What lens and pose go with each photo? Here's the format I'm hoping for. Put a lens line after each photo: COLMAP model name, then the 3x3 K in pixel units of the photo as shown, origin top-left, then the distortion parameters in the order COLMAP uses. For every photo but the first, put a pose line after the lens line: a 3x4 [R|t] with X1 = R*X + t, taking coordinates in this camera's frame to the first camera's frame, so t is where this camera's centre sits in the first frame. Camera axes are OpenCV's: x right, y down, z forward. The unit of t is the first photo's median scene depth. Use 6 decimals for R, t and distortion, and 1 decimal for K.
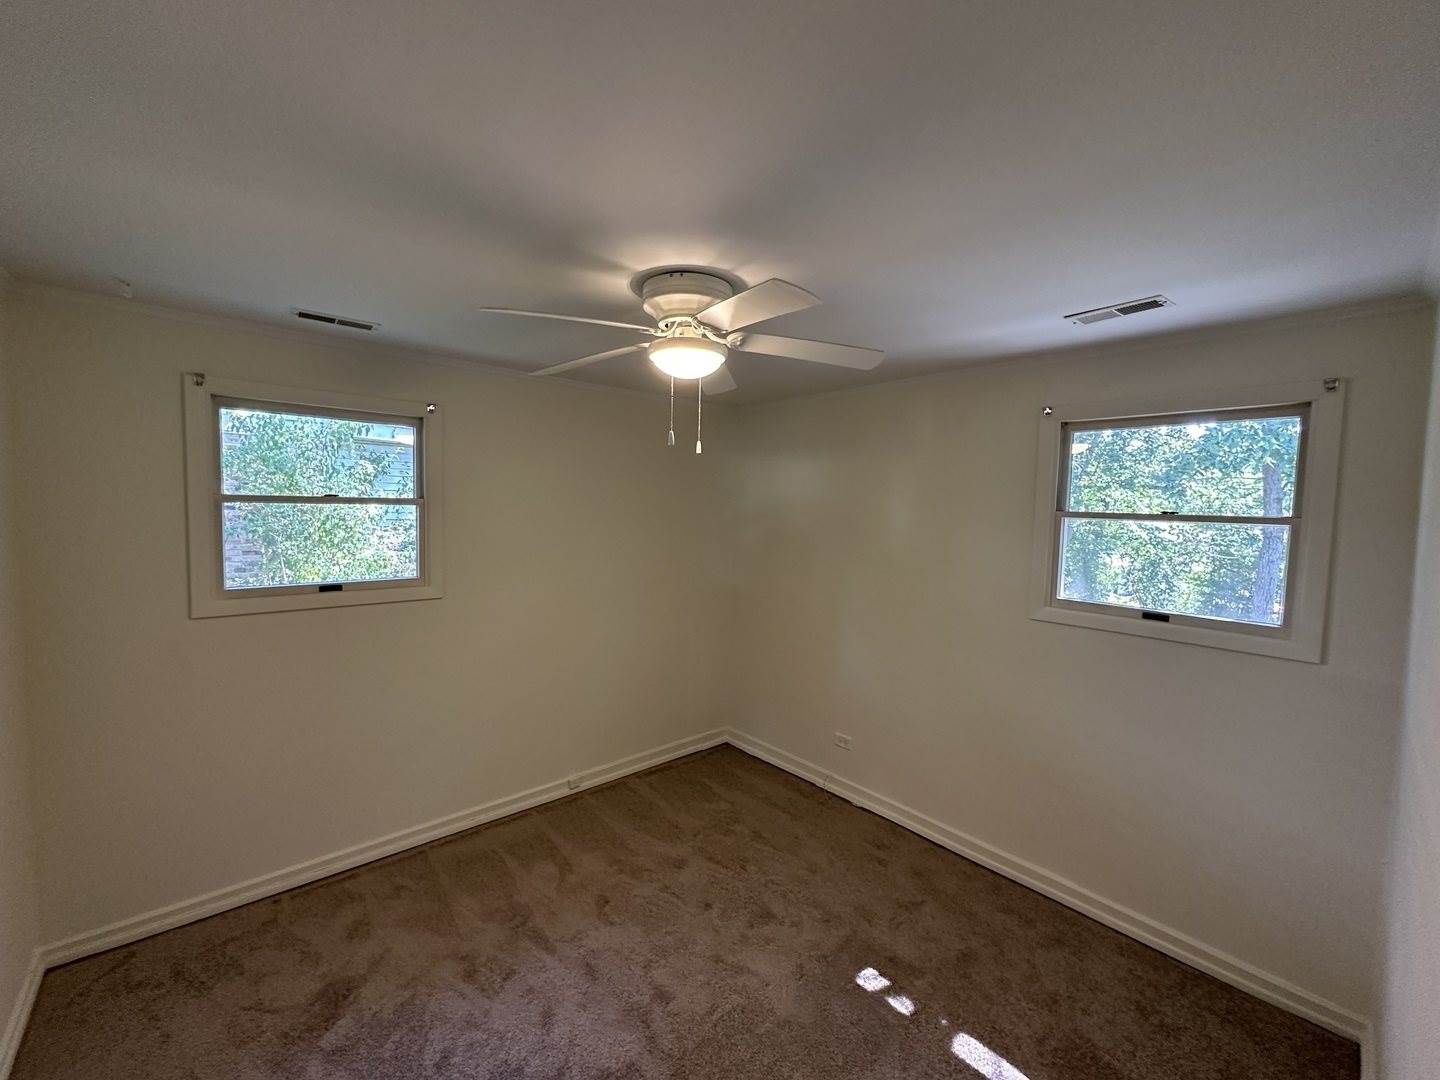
lens RADIAL K [[572.8, 0, 721.5], [0, 572.8, 540.8], [0, 0, 1]] dist [-0.004124, 0.000855]
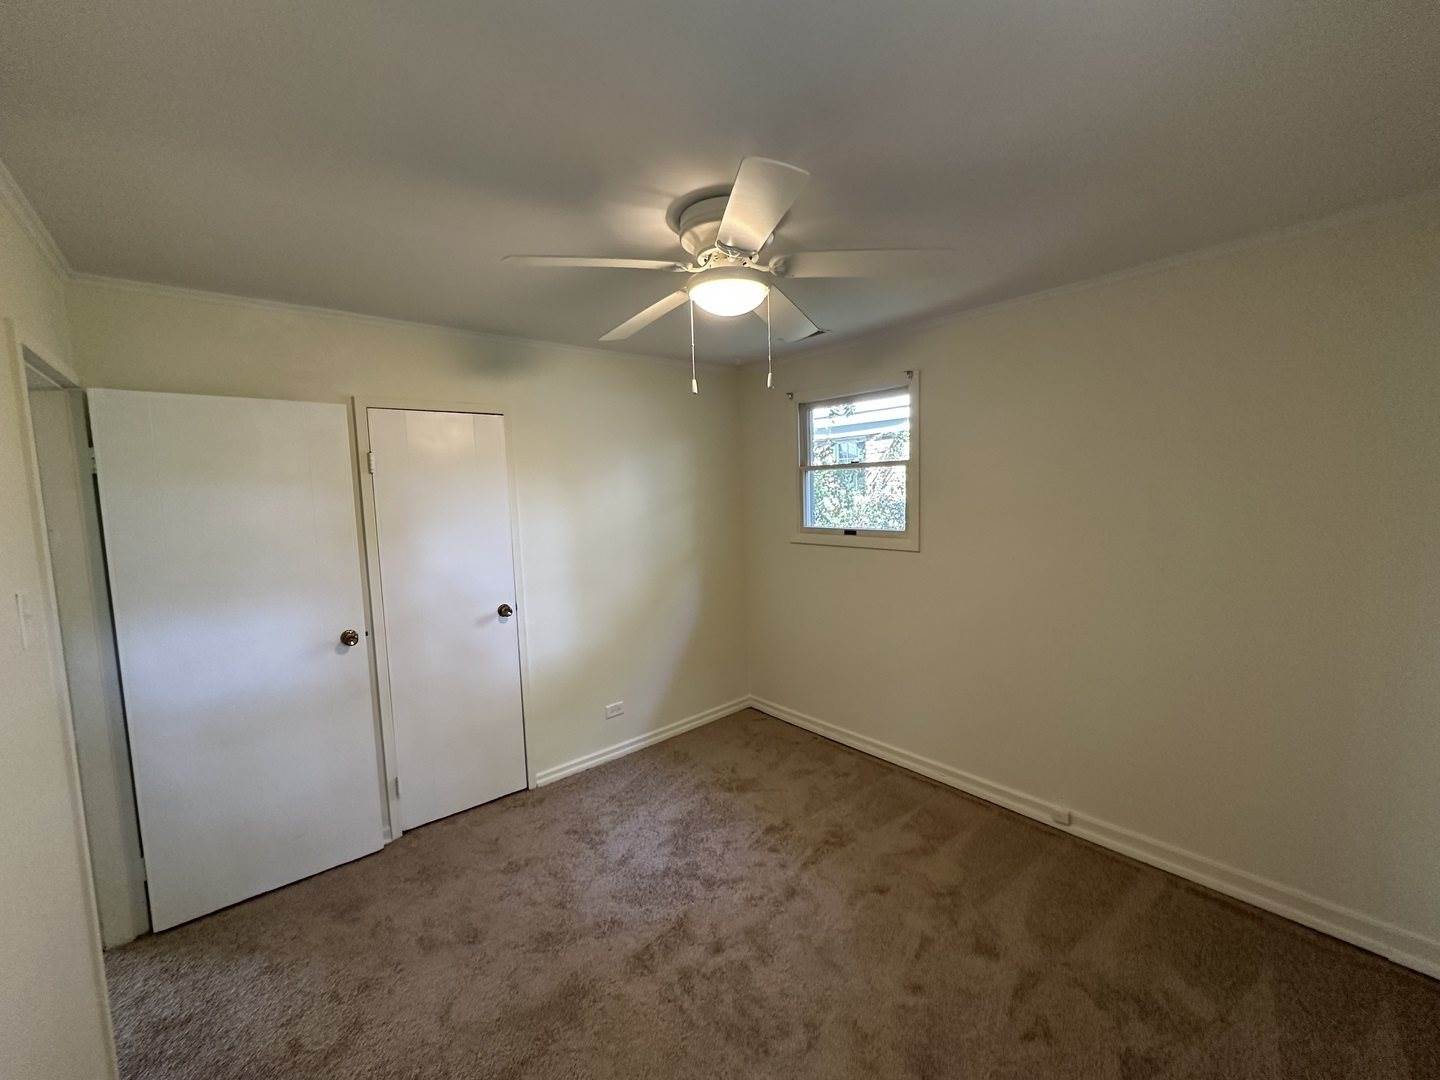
lens RADIAL K [[572.8, 0, 722.1], [0, 572.8, 539.4], [0, 0, 1]] dist [-0.004124, 0.000855]
pose [[-0.002599, 0.070163, -0.997532, 0.719801], [-0.032499, 0.997003, 0.070210, 0.016969], [0.999468, 0.032602, -0.000311, 0.785610]]
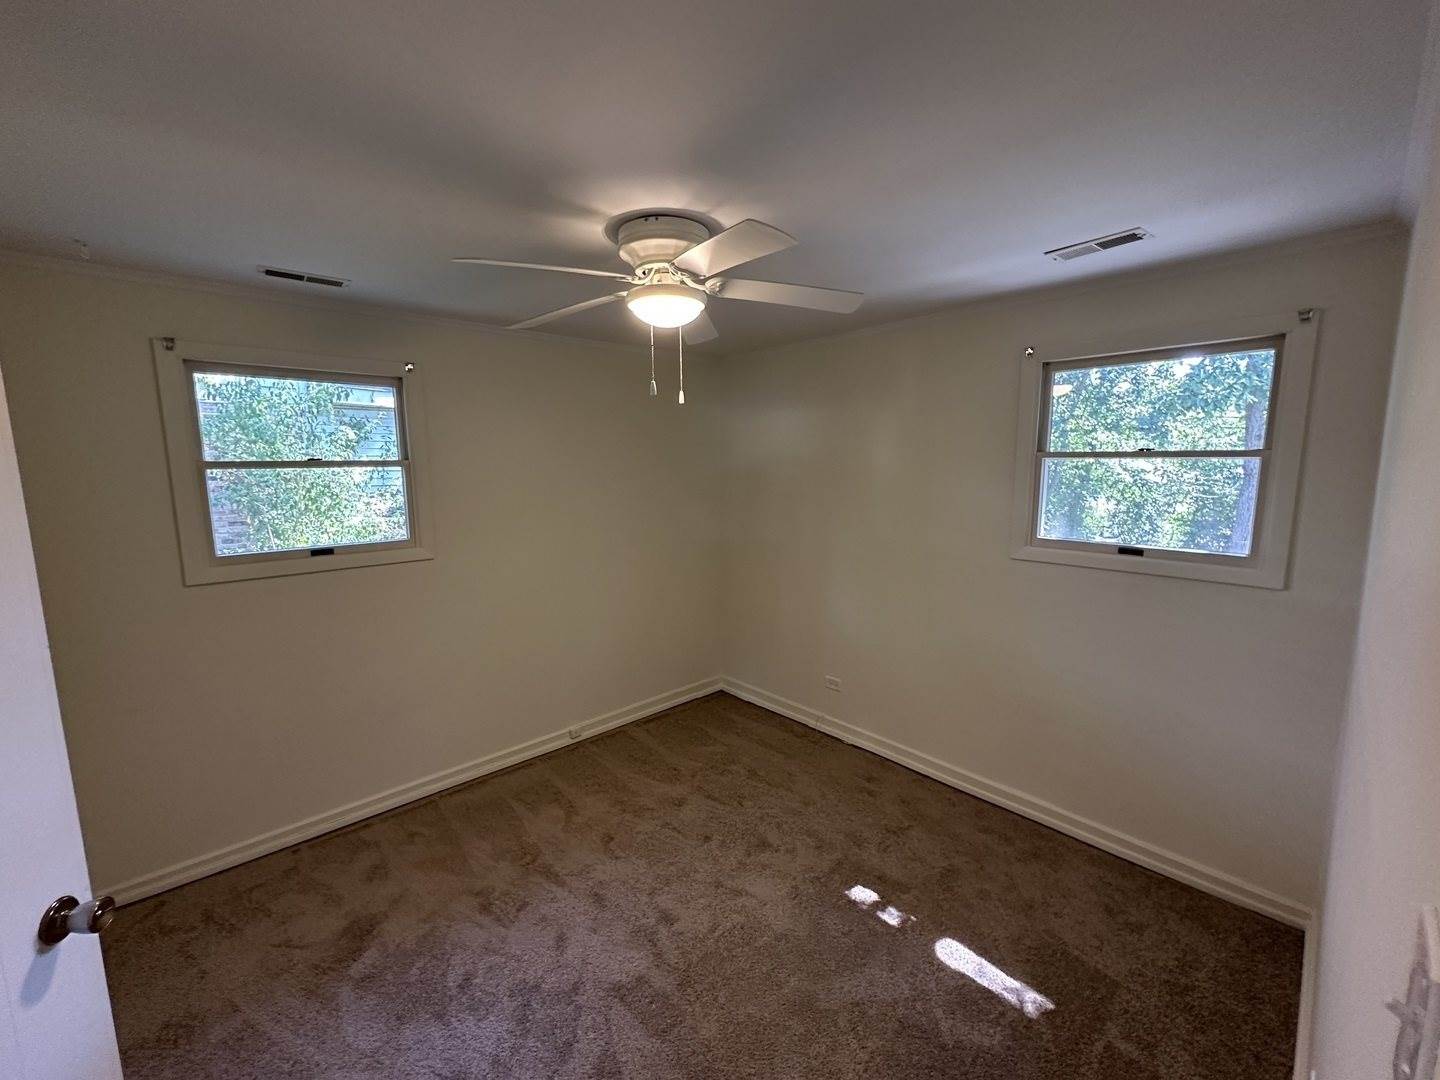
lens RADIAL K [[572.8, 0, 721.5], [0, 572.8, 540.8], [0, 0, 1]] dist [-0.004124, 0.000855]
pose [[0.999322, -0.034044, 0.013999, 0.006530], [0.032899, 0.996627, 0.075176, 0.011595], [-0.016511, -0.074665, 0.997072, -0.016273]]
